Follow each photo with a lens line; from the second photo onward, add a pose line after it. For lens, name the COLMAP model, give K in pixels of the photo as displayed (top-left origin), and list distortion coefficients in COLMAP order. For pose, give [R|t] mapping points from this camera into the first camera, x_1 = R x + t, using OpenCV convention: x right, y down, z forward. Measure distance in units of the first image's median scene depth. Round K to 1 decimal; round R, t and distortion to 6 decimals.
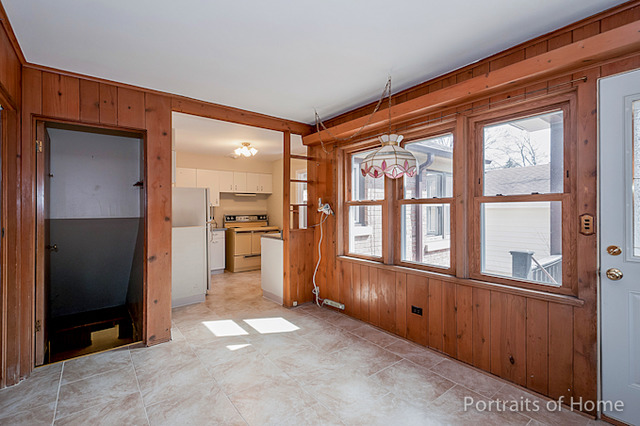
lens RADIAL K [[284.0, 0, 322.5], [0, 284.0, 210.5], [0, 0, 1]] dist [-0.002384, -0.000384]
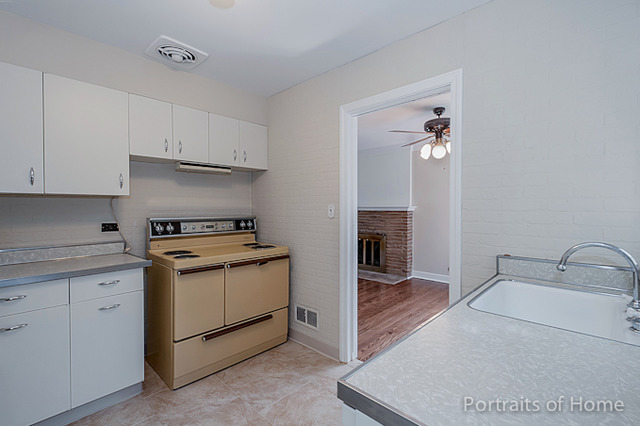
lens RADIAL K [[284.0, 0, 317.2], [0, 284.0, 211.6], [0, 0, 1]] dist [-0.002384, -0.000384]
pose [[0.991388, 0.000095, 0.130960, -0.172218], [-0.001468, 0.999945, 0.010385, 0.000930], [-0.130952, -0.010488, 0.991333, 0.598151]]
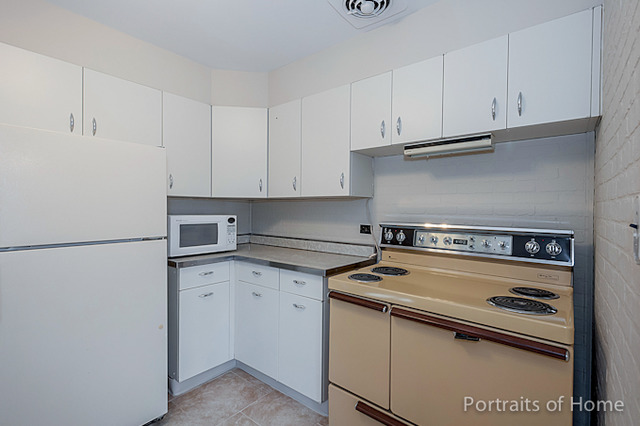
lens RADIAL K [[284.0, 0, 318.5], [0, 284.0, 214.4], [0, 0, 1]] dist [-0.002384, -0.000384]
pose [[0.215212, 0.028074, -0.976164, -0.052281], [-0.007750, 0.999604, 0.027039, -0.002608], [0.976537, 0.001746, 0.215344, 0.865223]]
